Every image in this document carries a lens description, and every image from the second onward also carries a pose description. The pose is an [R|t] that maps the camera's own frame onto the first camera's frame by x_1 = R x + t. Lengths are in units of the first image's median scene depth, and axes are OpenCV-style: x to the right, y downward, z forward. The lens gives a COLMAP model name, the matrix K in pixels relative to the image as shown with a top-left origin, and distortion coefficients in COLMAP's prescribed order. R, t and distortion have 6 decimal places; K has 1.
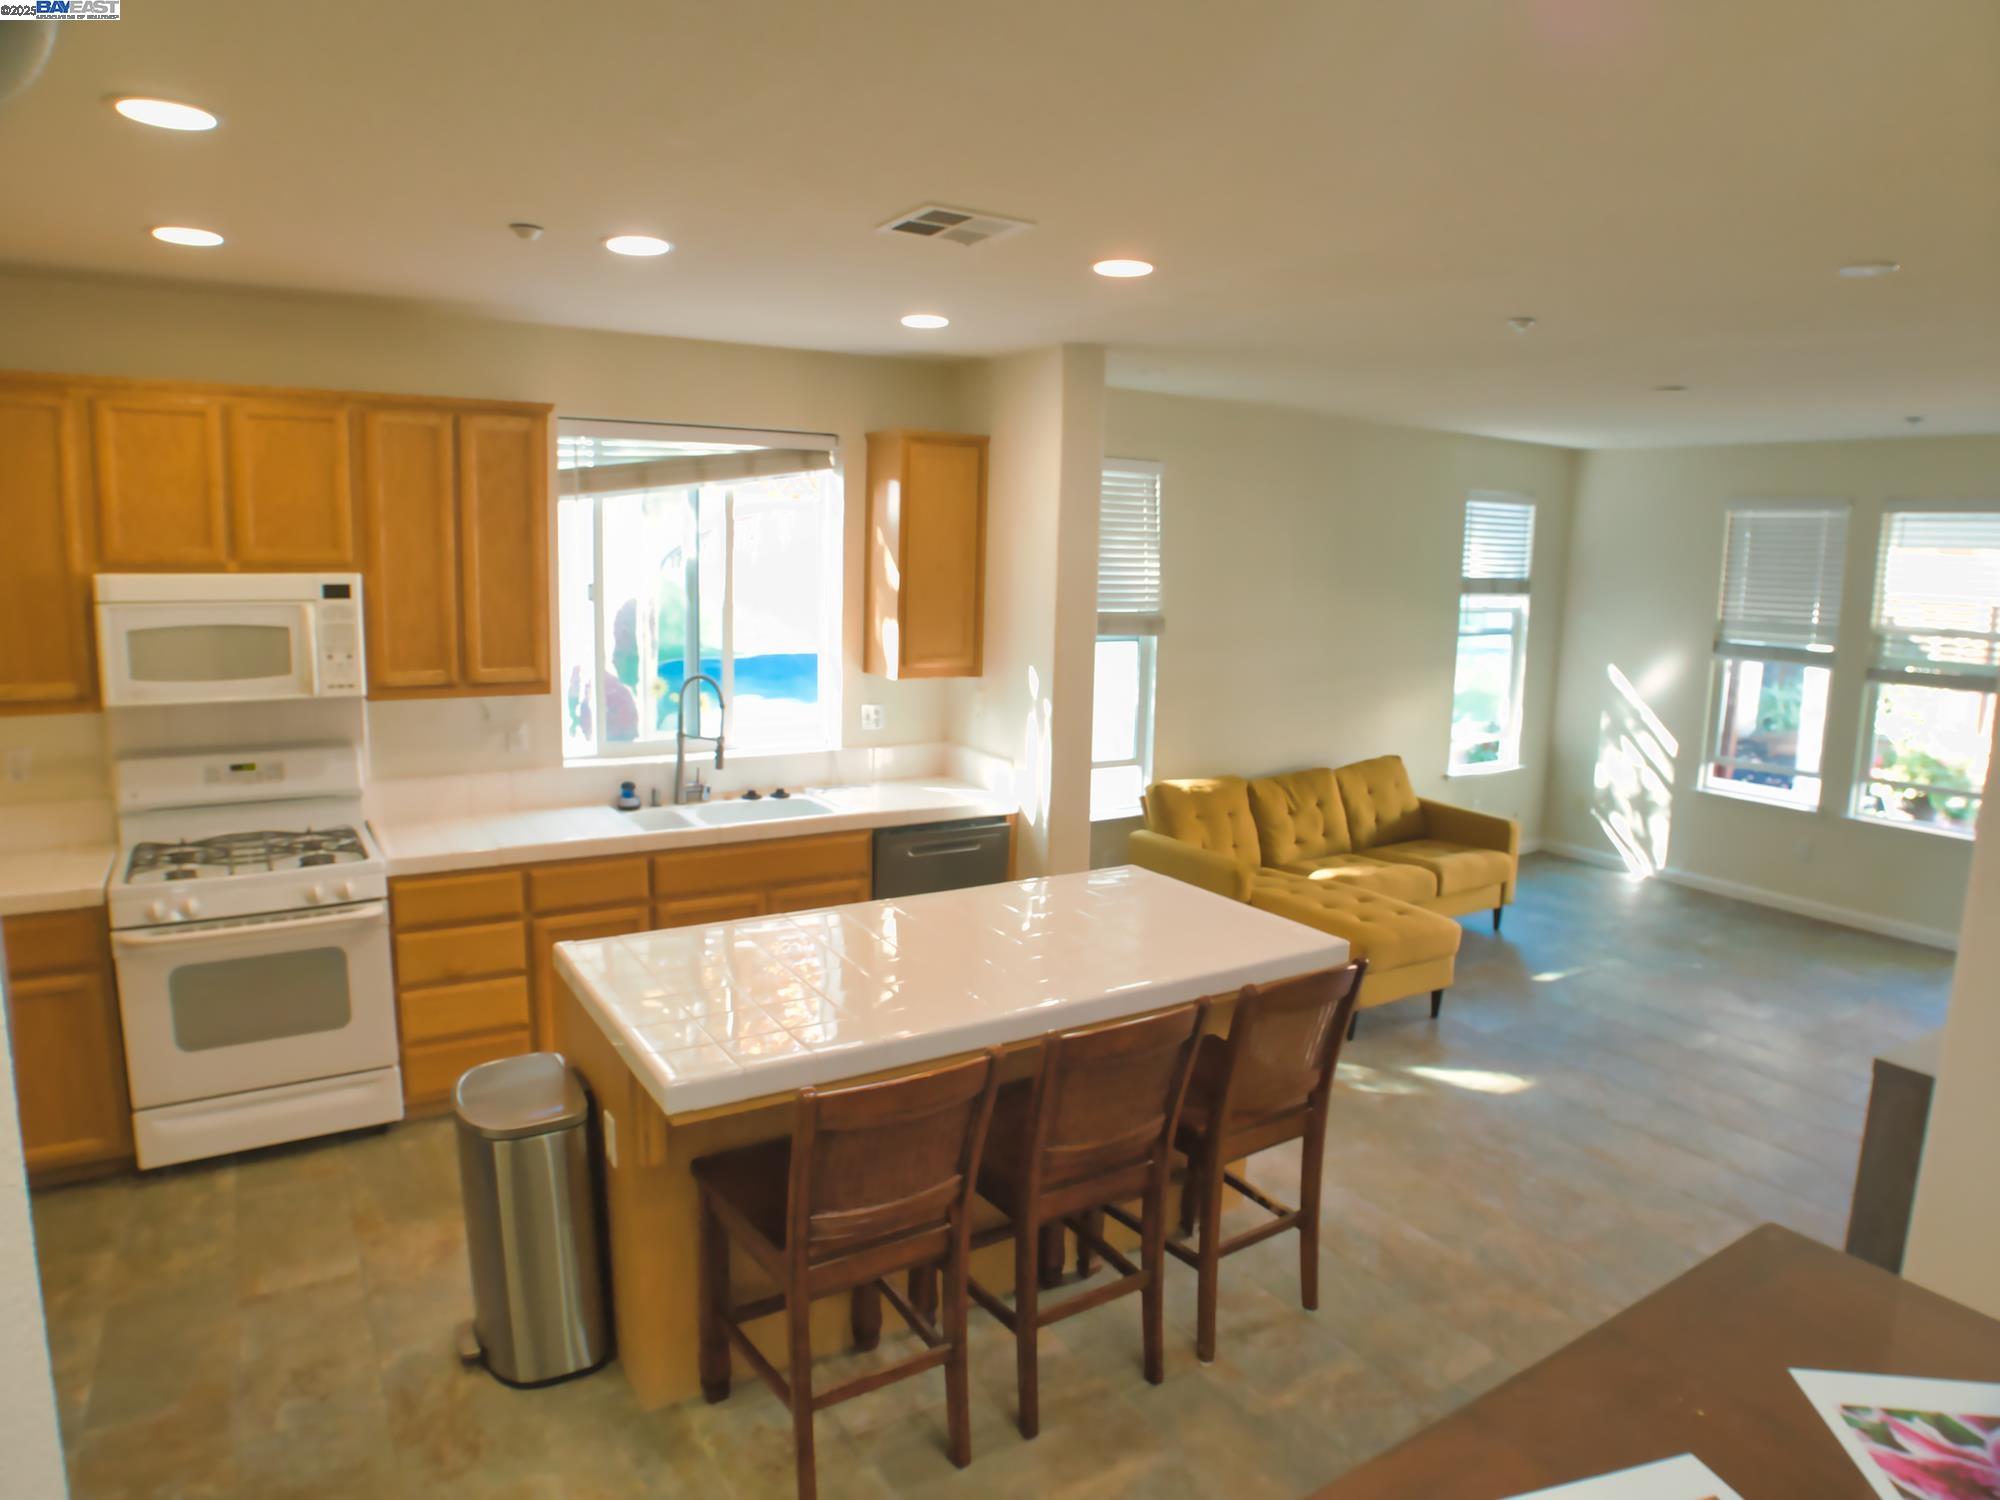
lens RADIAL K [[1236.2, 0, 1002.6], [0, 1236.2, 730.2], [0, 0, 1]] dist [-0.081886, 0.003597]
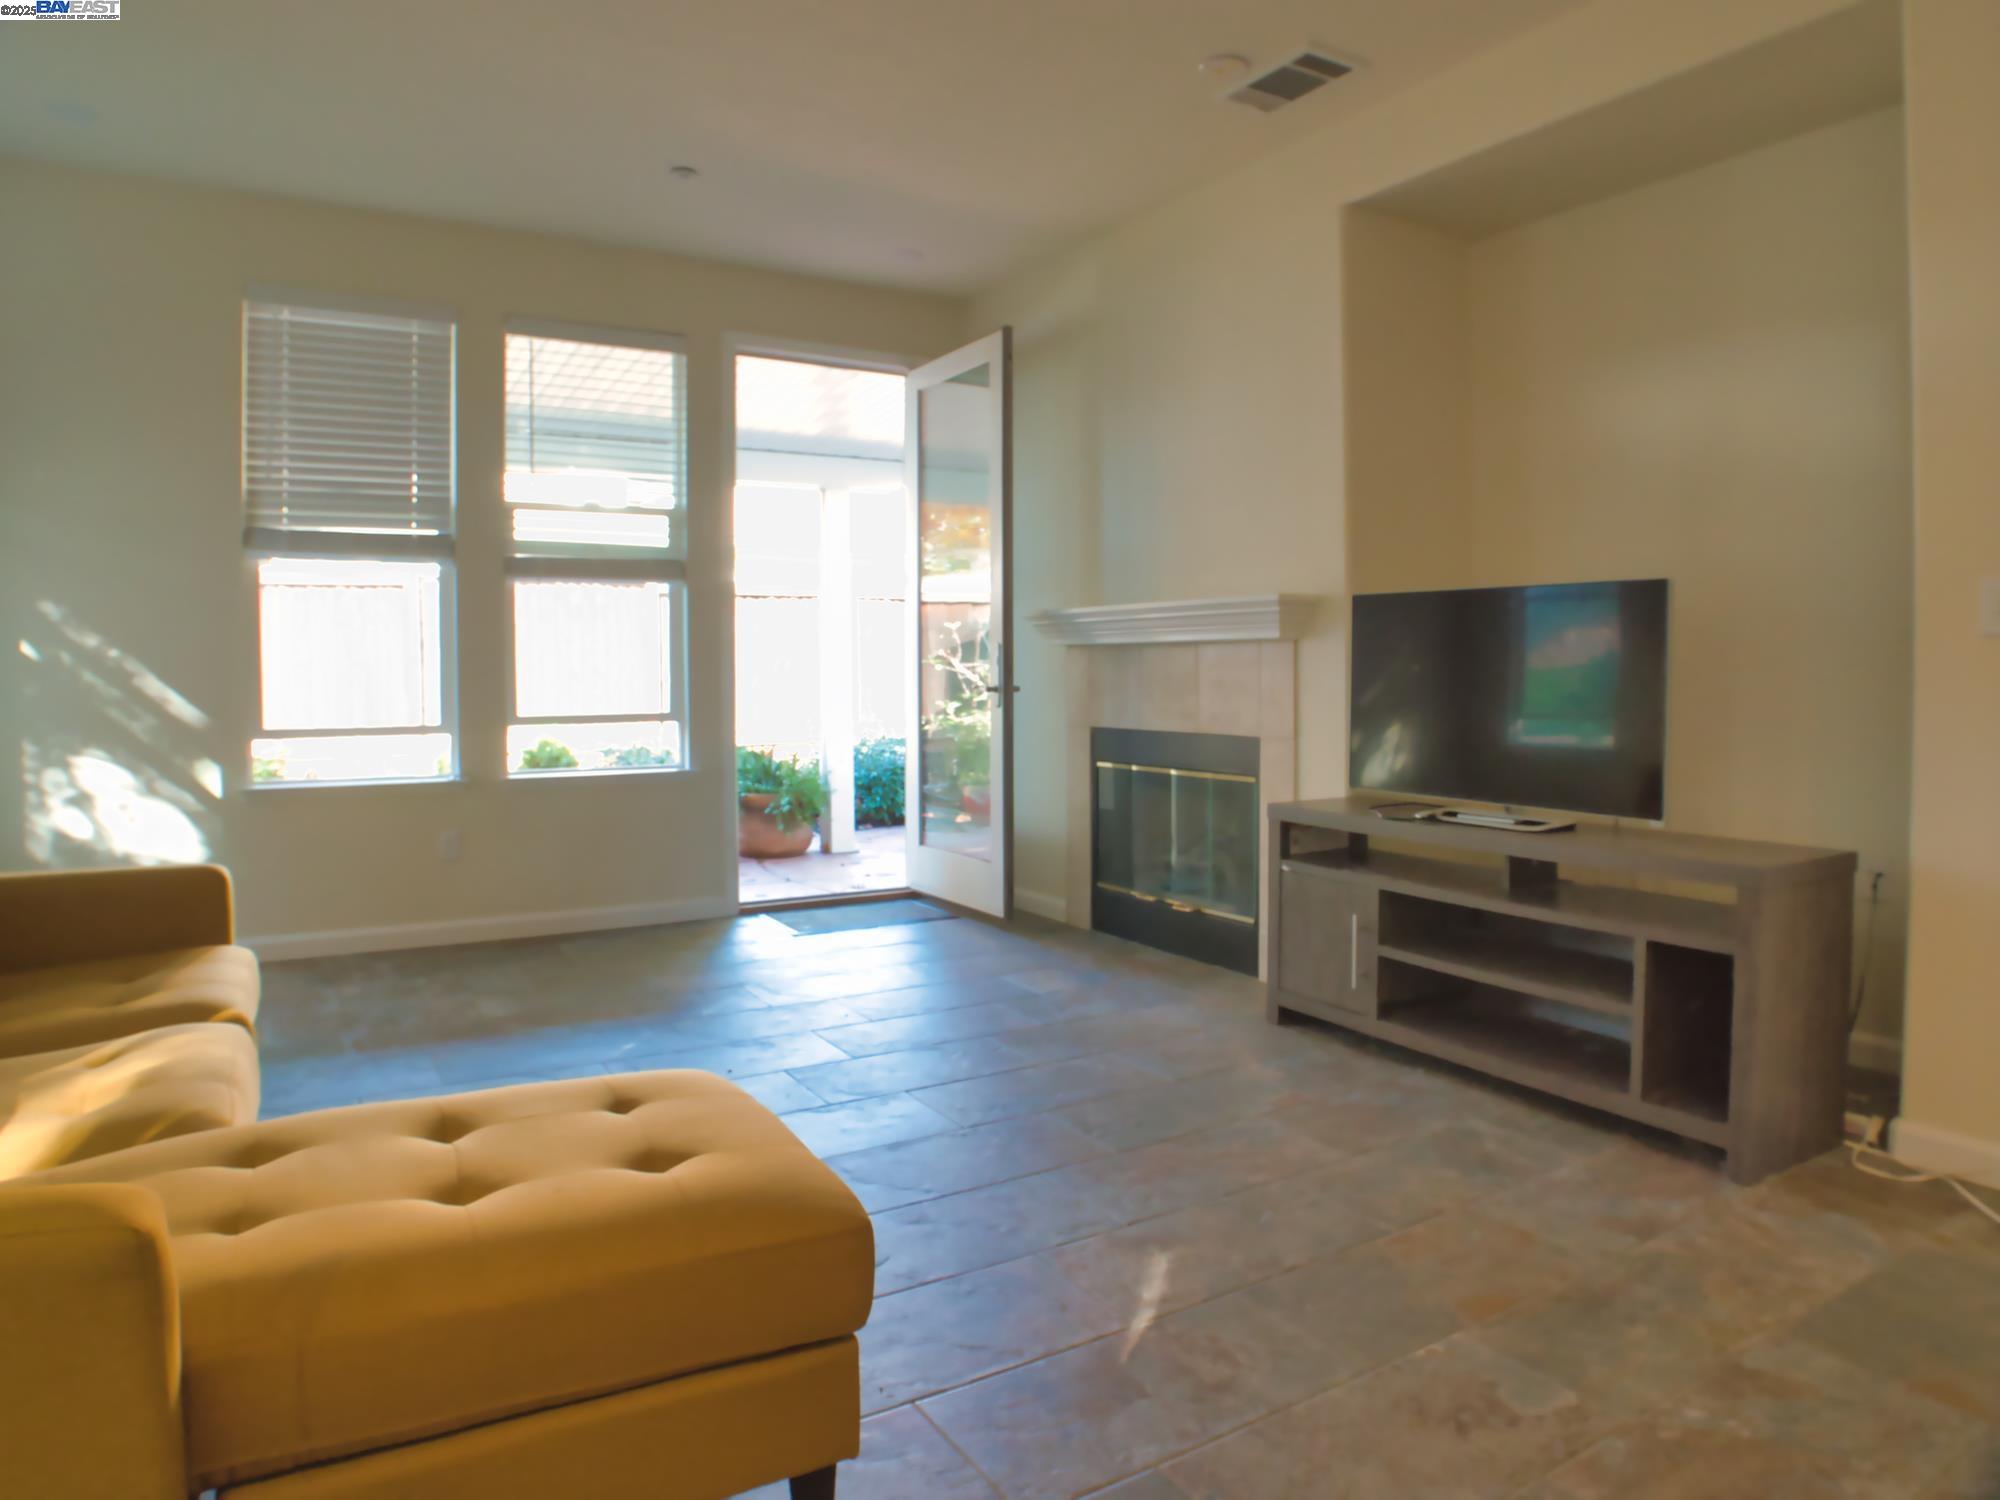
lens RADIAL K [[1236.2, 0, 1002.6], [0, 1236.2, 730.2], [0, 0, 1]] dist [-0.081886, 0.003597]
pose [[0.021228, -0.078519, 0.996687, 0.021933], [0.152636, 0.985479, 0.074385, 0.037828], [-0.988055, 0.150551, 0.032905, 0.693782]]
